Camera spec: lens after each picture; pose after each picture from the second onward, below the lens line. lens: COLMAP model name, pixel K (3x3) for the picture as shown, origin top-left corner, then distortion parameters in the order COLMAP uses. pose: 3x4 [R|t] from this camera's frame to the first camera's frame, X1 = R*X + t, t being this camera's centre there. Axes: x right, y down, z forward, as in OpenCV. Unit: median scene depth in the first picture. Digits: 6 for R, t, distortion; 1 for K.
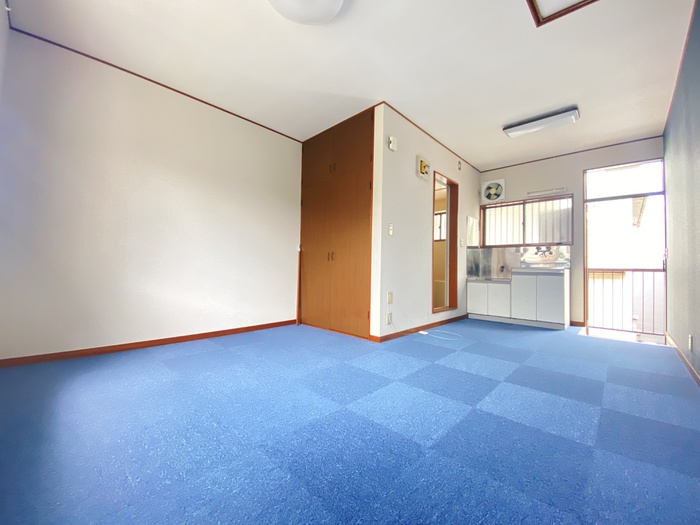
lens RADIAL K [[288.5, 0, 350.0], [0, 288.5, 262.5], [0, 0, 1]] dist [0.022709, -0.021320]
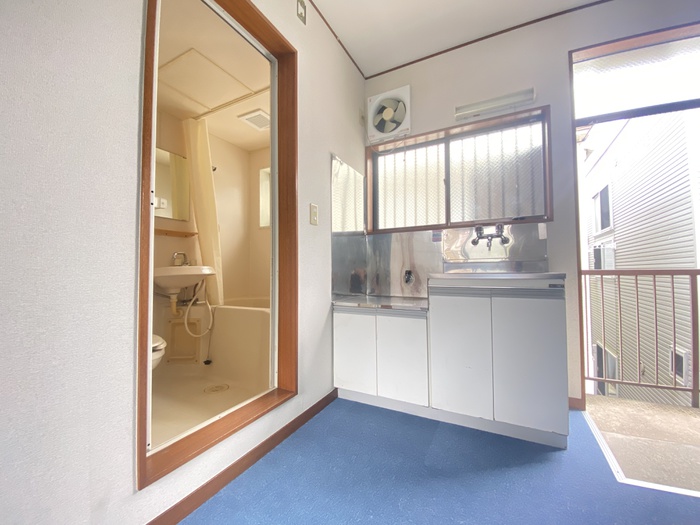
lens RADIAL K [[288.5, 0, 350.0], [0, 288.5, 262.5], [0, 0, 1]] dist [0.022709, -0.021320]
pose [[0.961723, -0.019634, 0.273319, 0.312265], [0.018896, 0.999807, 0.005332, -0.005000], [-0.273371, 0.000037, 0.961909, 0.585870]]
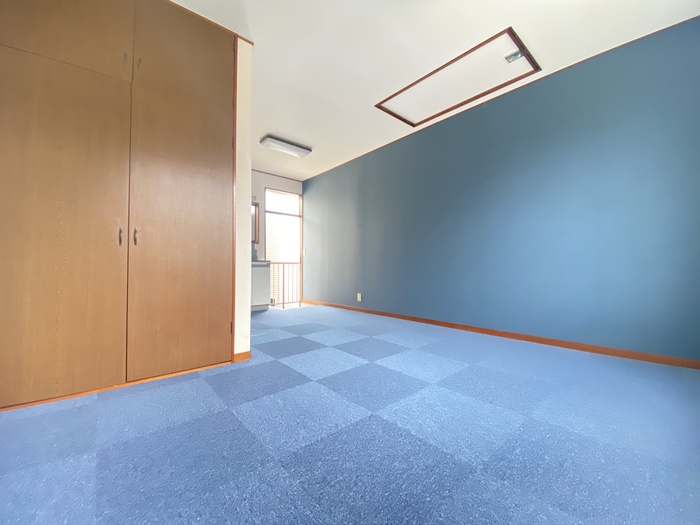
lens RADIAL K [[282.9, 0, 348.8], [0, 282.9, 264.3], [0, 0, 1]] dist [0.018193, -0.020554]
pose [[0.092151, -0.006085, 0.995726, -0.398037], [-0.015935, 0.999844, 0.007585, 0.014122], [-0.995618, -0.016566, 0.092040, 0.433535]]
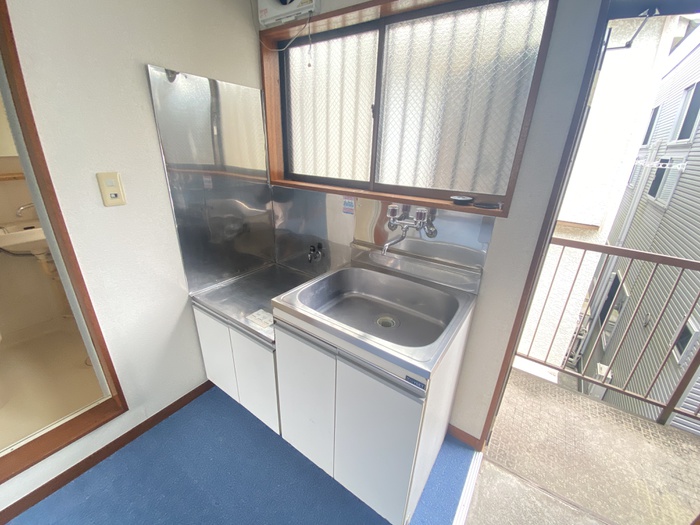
lens RADIAL K [[282.9, 0, 348.8], [0, 282.9, 264.3], [0, 0, 1]] dist [0.018193, -0.020554]
pose [[0.989164, -0.042931, 0.140400, 0.529240], [-0.018077, 0.913402, 0.406658, -0.108749], [-0.145700, -0.404789, 0.902728, 0.690479]]
